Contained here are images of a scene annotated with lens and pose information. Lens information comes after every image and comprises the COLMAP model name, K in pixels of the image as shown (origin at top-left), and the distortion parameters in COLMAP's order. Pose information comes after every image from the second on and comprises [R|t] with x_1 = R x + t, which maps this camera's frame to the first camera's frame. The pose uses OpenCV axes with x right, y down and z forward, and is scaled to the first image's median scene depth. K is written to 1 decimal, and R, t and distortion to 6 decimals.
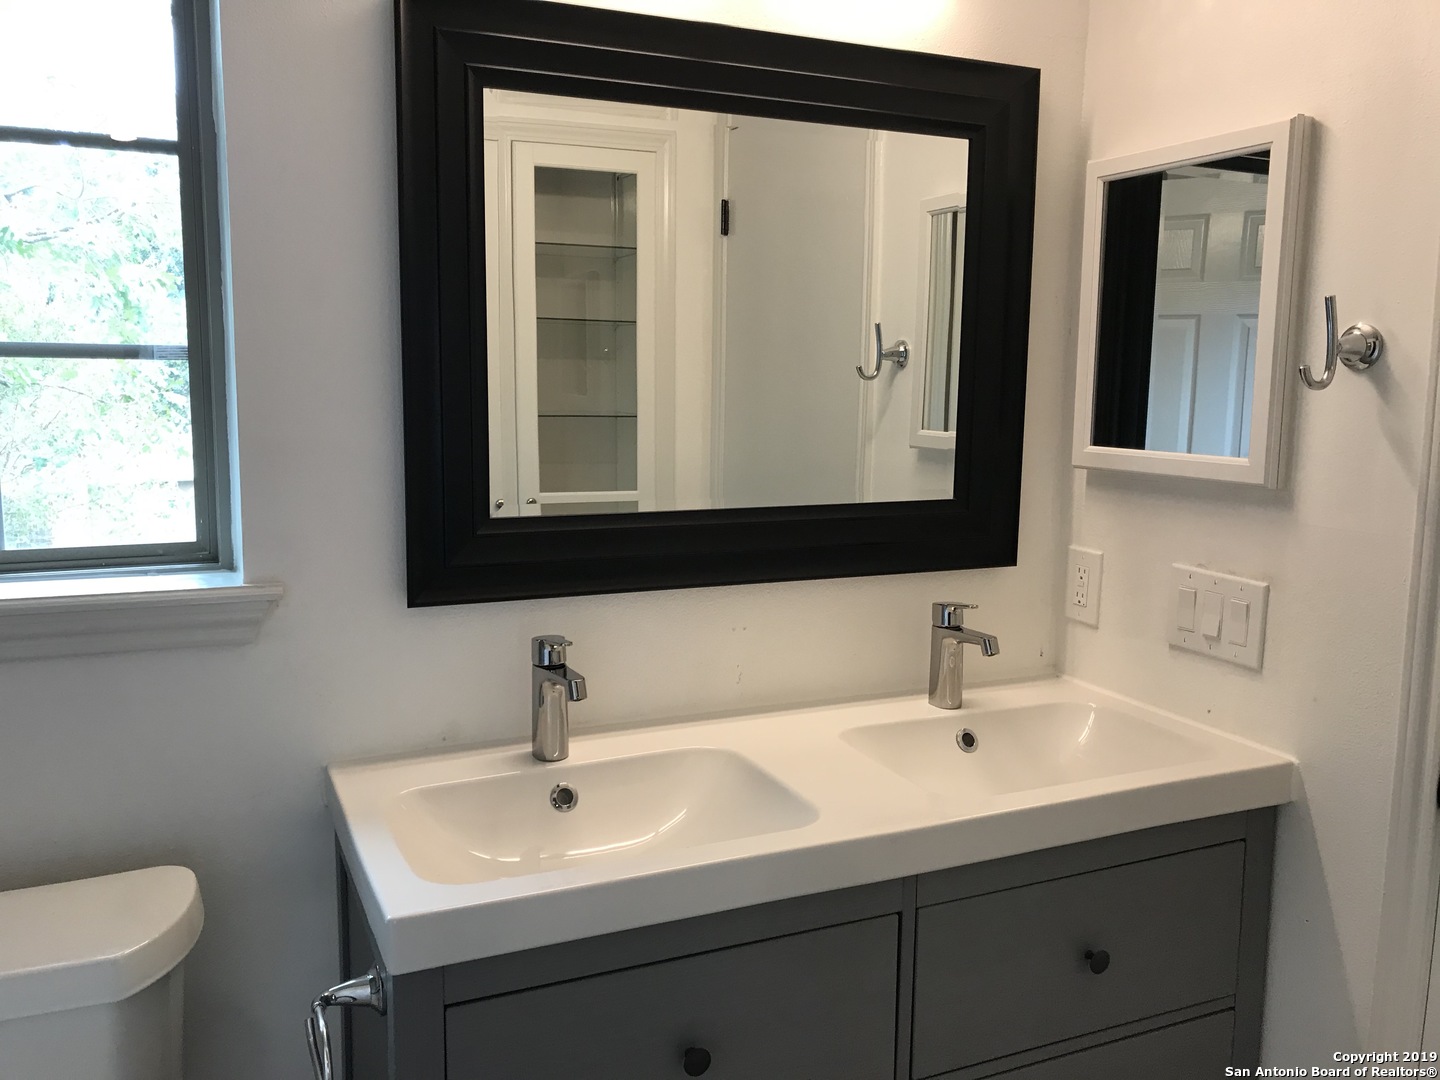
lens RADIAL K [[1194.6, 0, 720.0], [0, 1194.6, 540.0], [0, 0, 1]] dist [0.075107, -0.120384]
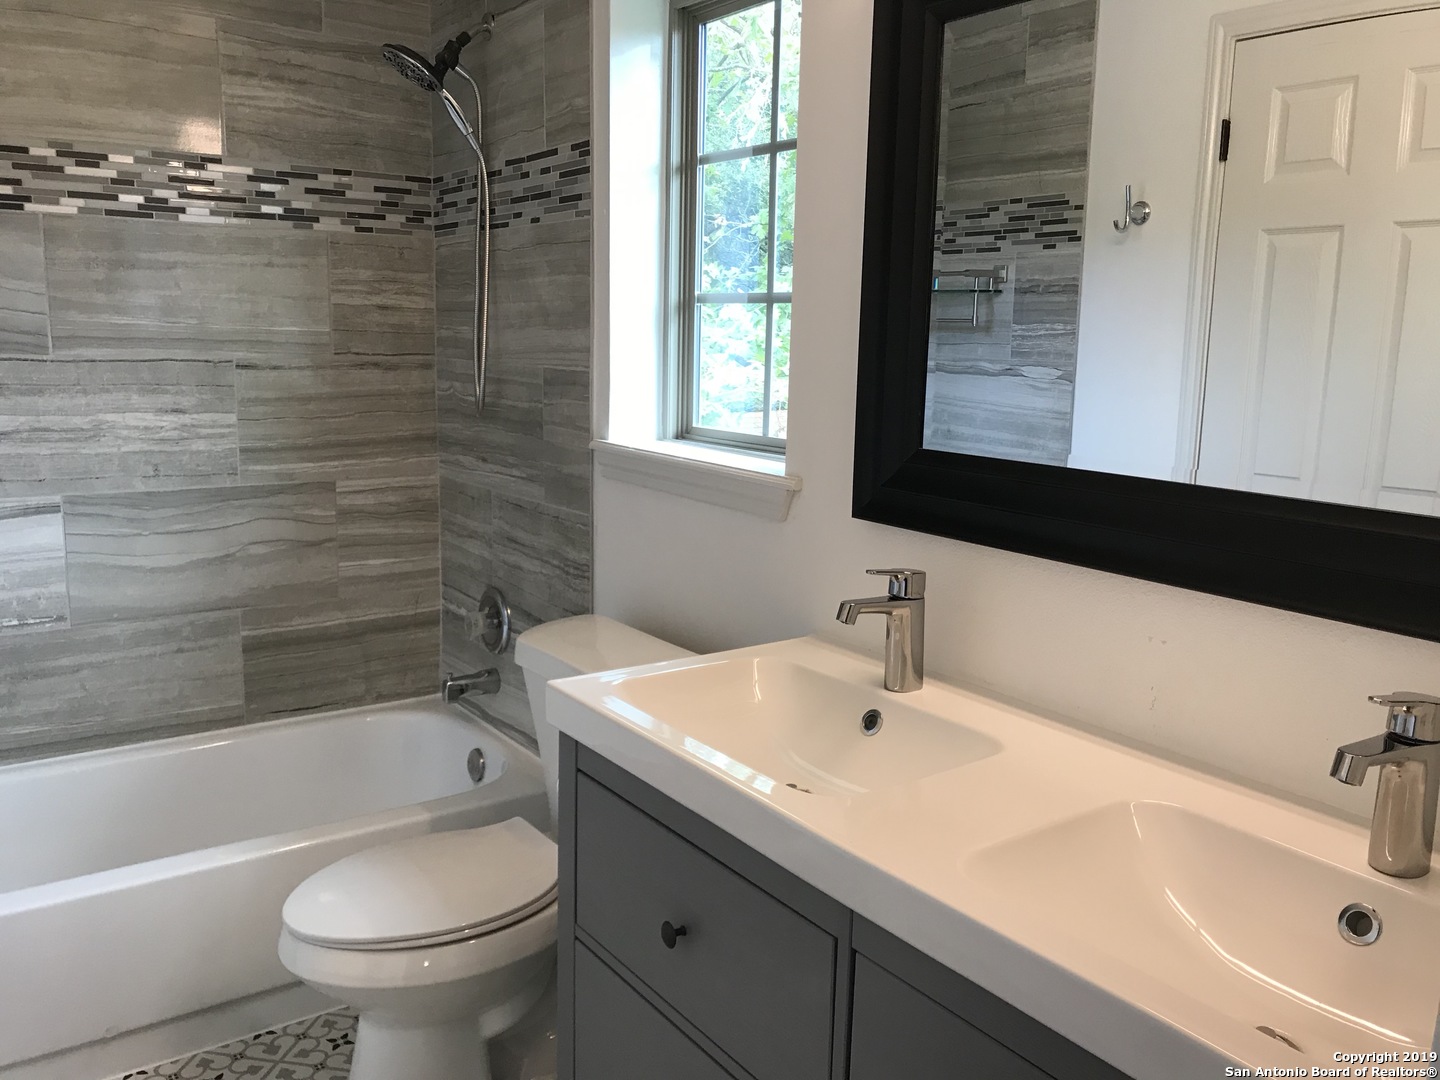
lens RADIAL K [[1194.6, 0, 720.0], [0, 1194.6, 540.0], [0, 0, 1]] dist [0.075107, -0.120384]
pose [[0.180363, 0.163308, -0.969948, 0.831406], [-0.157077, 0.978247, 0.135497, -0.056714], [0.970977, 0.127918, 0.202091, 0.665252]]
